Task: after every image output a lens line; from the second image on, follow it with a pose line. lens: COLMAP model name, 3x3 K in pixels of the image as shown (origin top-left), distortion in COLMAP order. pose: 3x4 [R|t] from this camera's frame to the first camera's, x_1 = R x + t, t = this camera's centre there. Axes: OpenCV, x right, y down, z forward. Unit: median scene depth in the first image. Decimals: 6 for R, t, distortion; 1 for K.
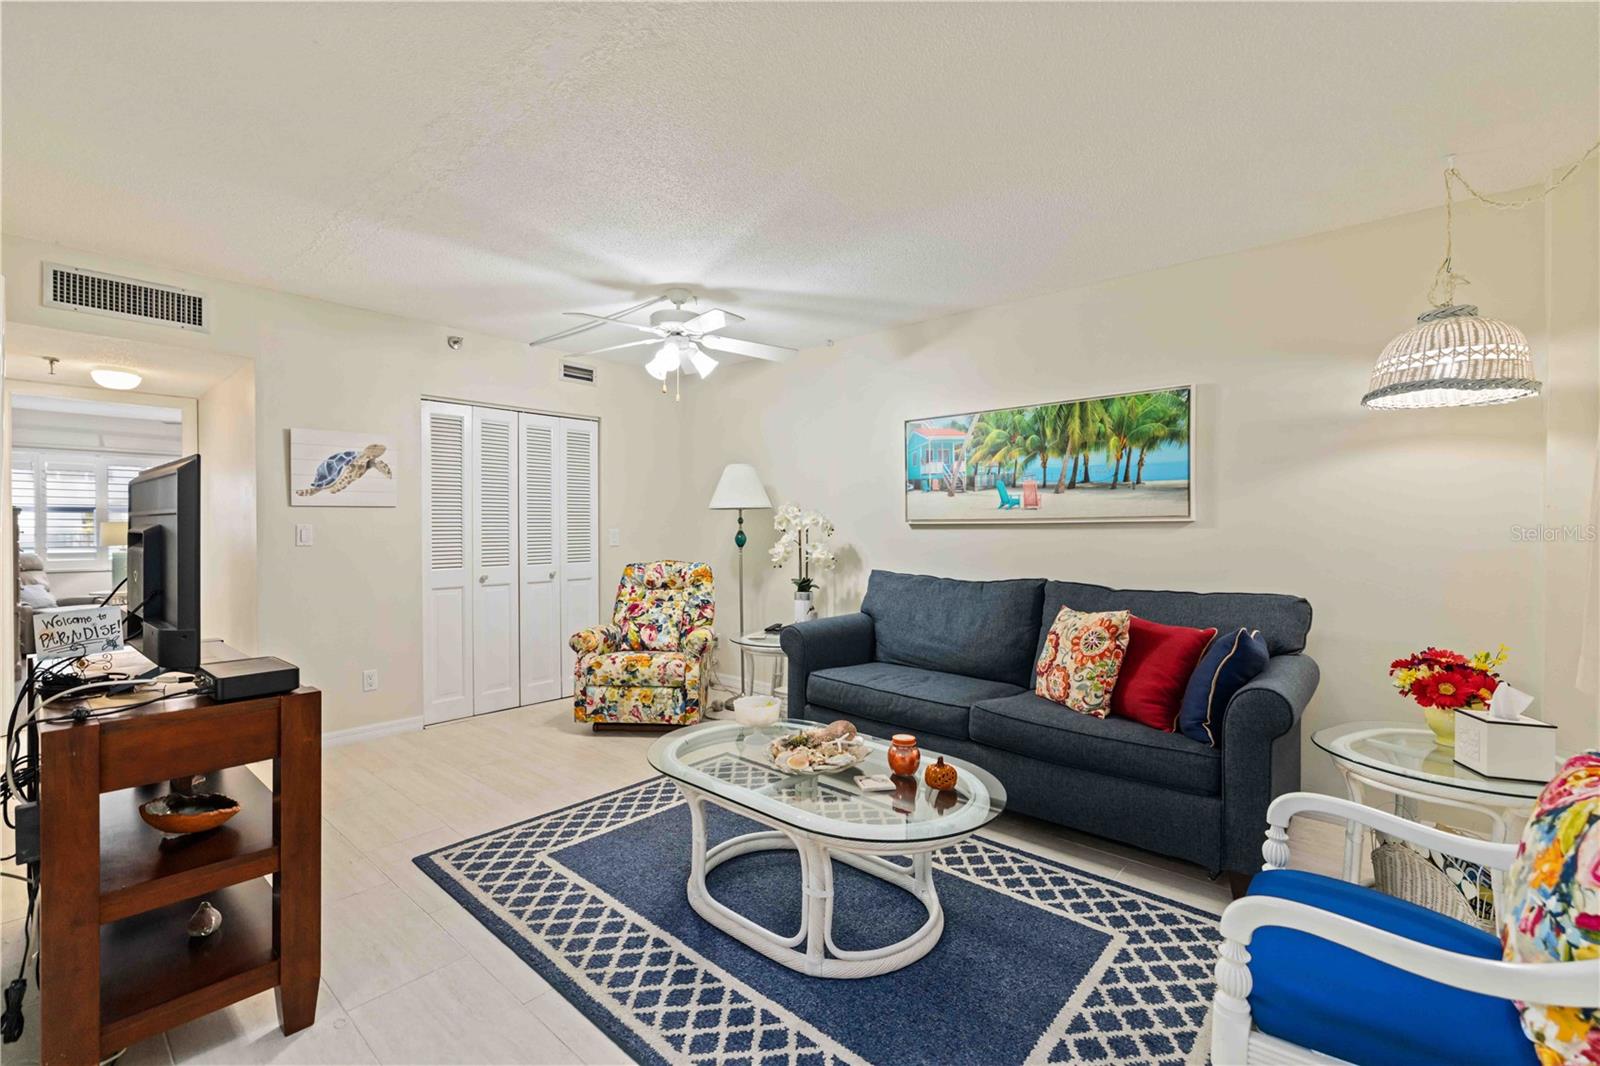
lens RADIAL K [[690.1, 0, 795.4], [0, 690.1, 529.5], [0, 0, 1]] dist [0.002850, 0.000726]
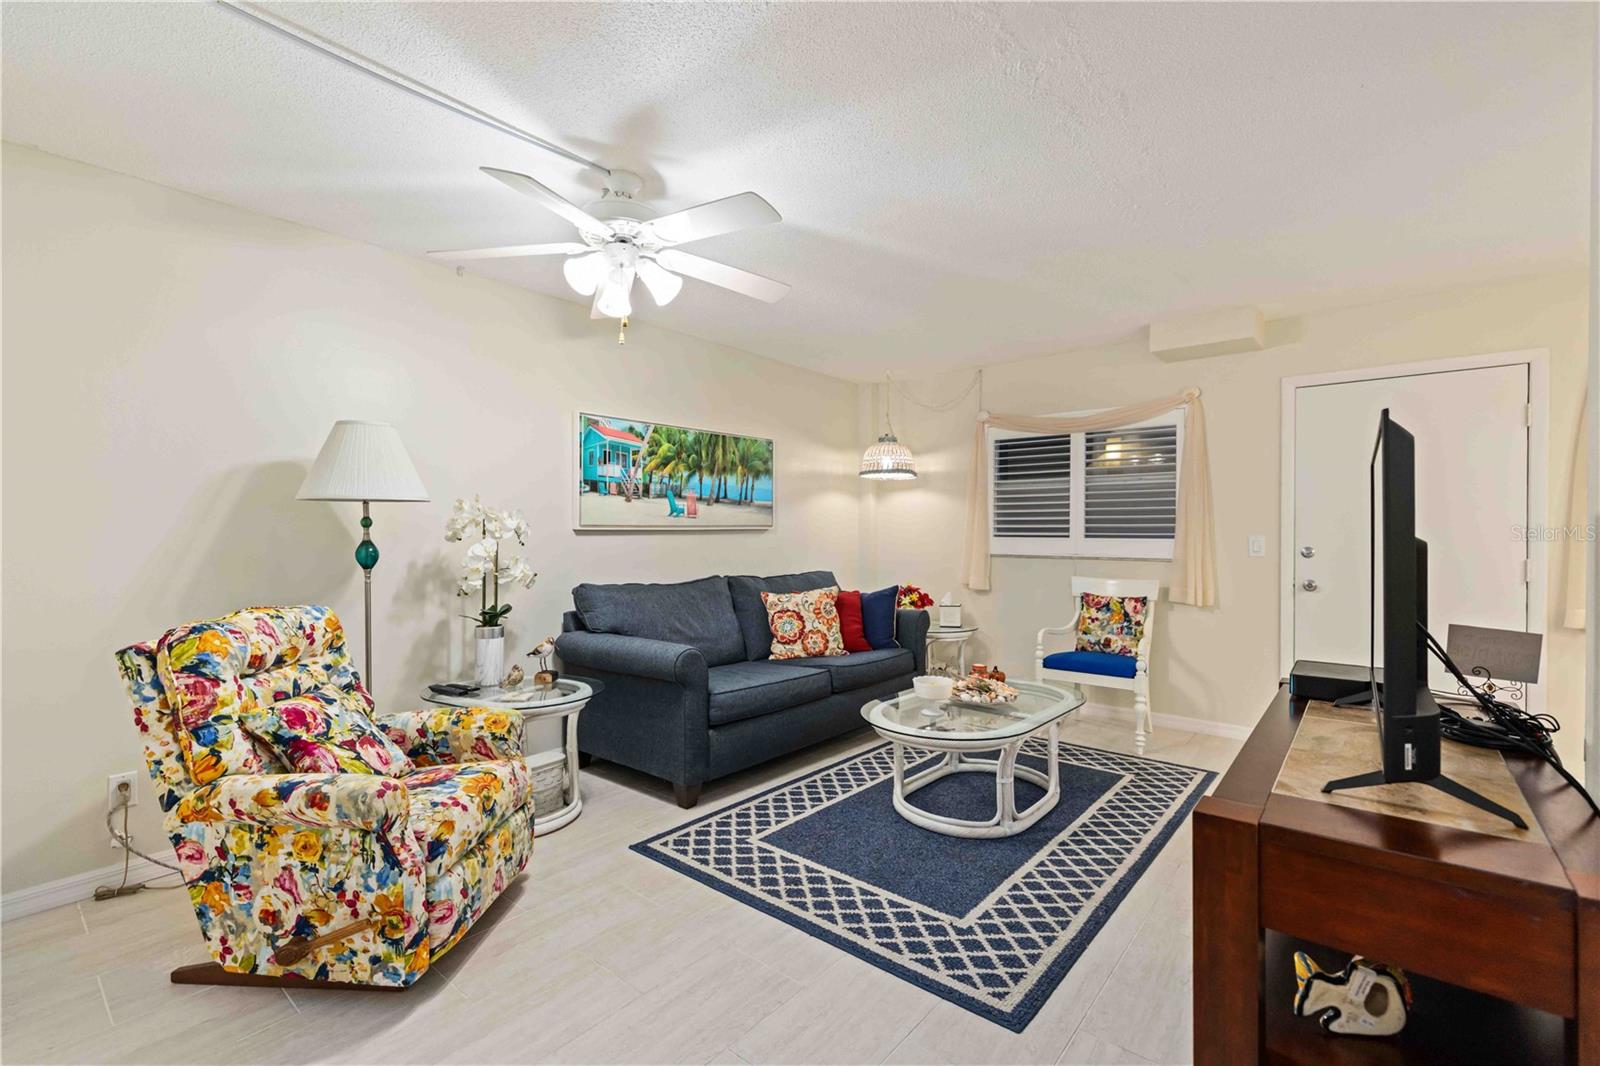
lens RADIAL K [[690.1, 0, 812.1], [0, 690.1, 533.0], [0, 0, 1]] dist [0.002850, 0.000726]
pose [[-0.031334, -0.001459, 0.999508, -0.866302], [0.001787, 0.999997, 0.001516, -0.005220], [-0.999507, 0.001834, -0.031331, 0.869449]]
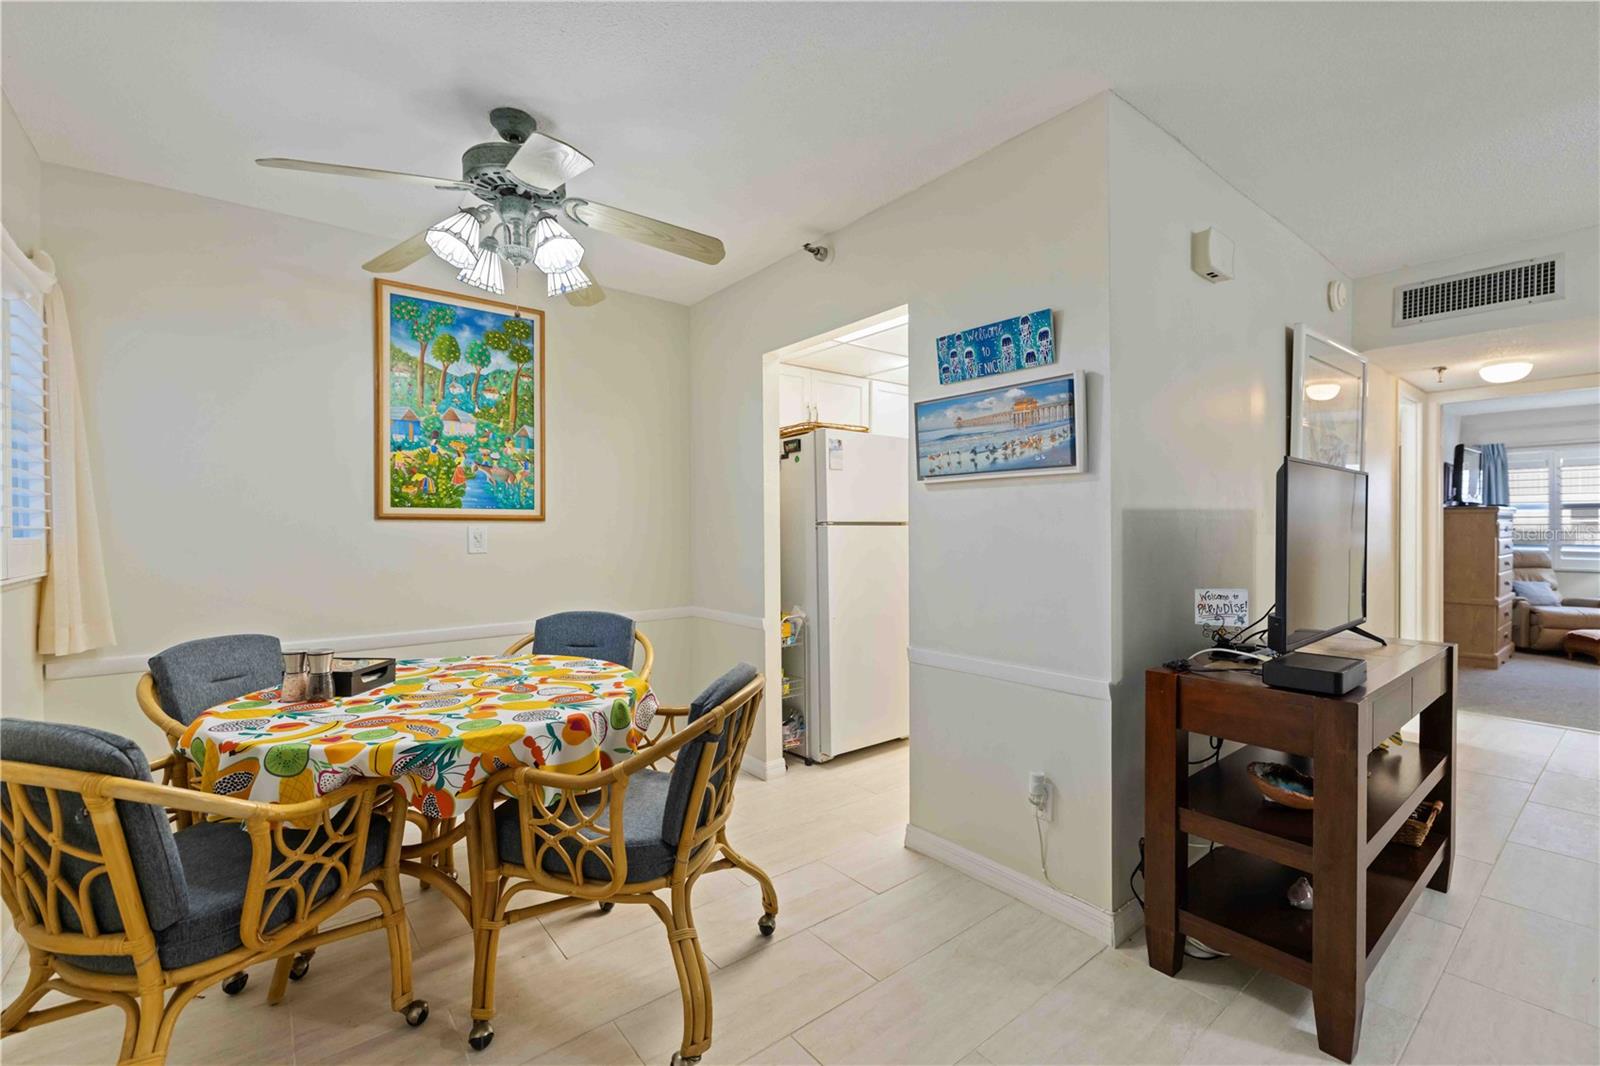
lens RADIAL K [[690.1, 0, 802.7], [0, 690.1, 528.6], [0, 0, 1]] dist [0.002850, 0.000726]
pose [[-0.173578, 0.003061, -0.984815, 0.159761], [-0.001456, 0.999993, 0.003365, 0.000842], [0.984819, 0.002018, -0.173572, 0.212227]]
